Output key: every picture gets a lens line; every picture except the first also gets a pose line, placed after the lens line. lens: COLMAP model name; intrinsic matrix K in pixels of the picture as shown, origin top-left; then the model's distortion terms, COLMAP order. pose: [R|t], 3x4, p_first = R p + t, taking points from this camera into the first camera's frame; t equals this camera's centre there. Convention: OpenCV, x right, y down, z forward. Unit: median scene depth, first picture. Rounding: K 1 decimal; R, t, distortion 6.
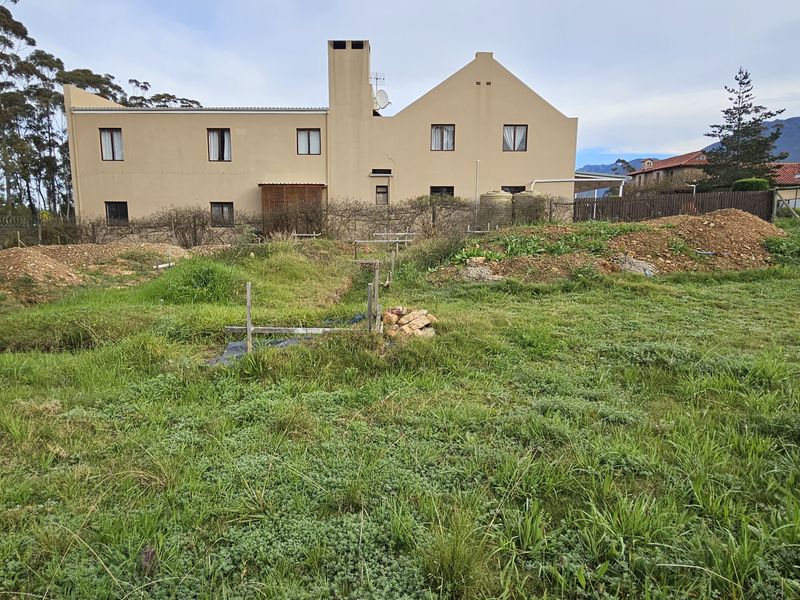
lens RADIAL K [[516.5, 0, 395.4], [0, 516.5, 305.4], [0, 0, 1]] dist [-0.002168, -0.002401]
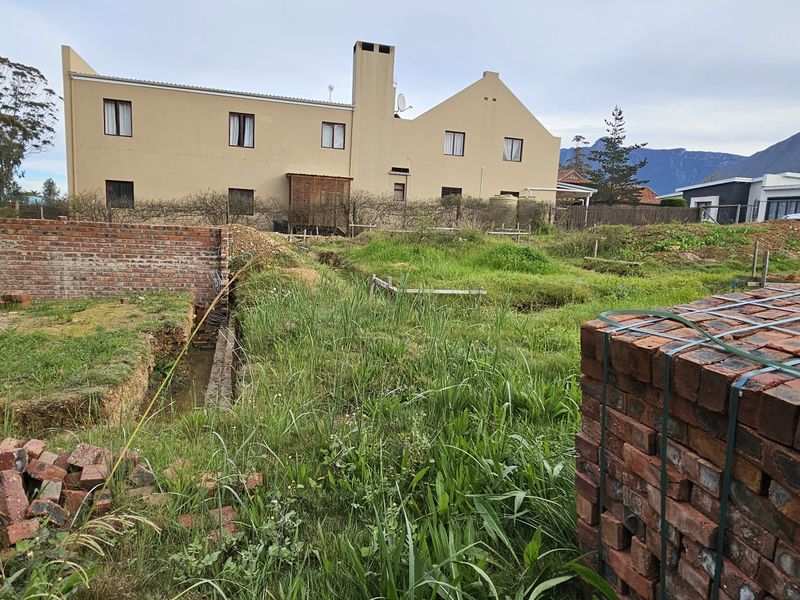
lens RADIAL K [[516.5, 0, 395.4], [0, 516.5, 305.4], [0, 0, 1]] dist [-0.002168, -0.002401]
pose [[0.954870, -0.001978, 0.297019, -0.354308], [0.002709, 0.999994, -0.002047, 0.022878], [-0.297013, 0.002759, 0.954869, -0.016787]]
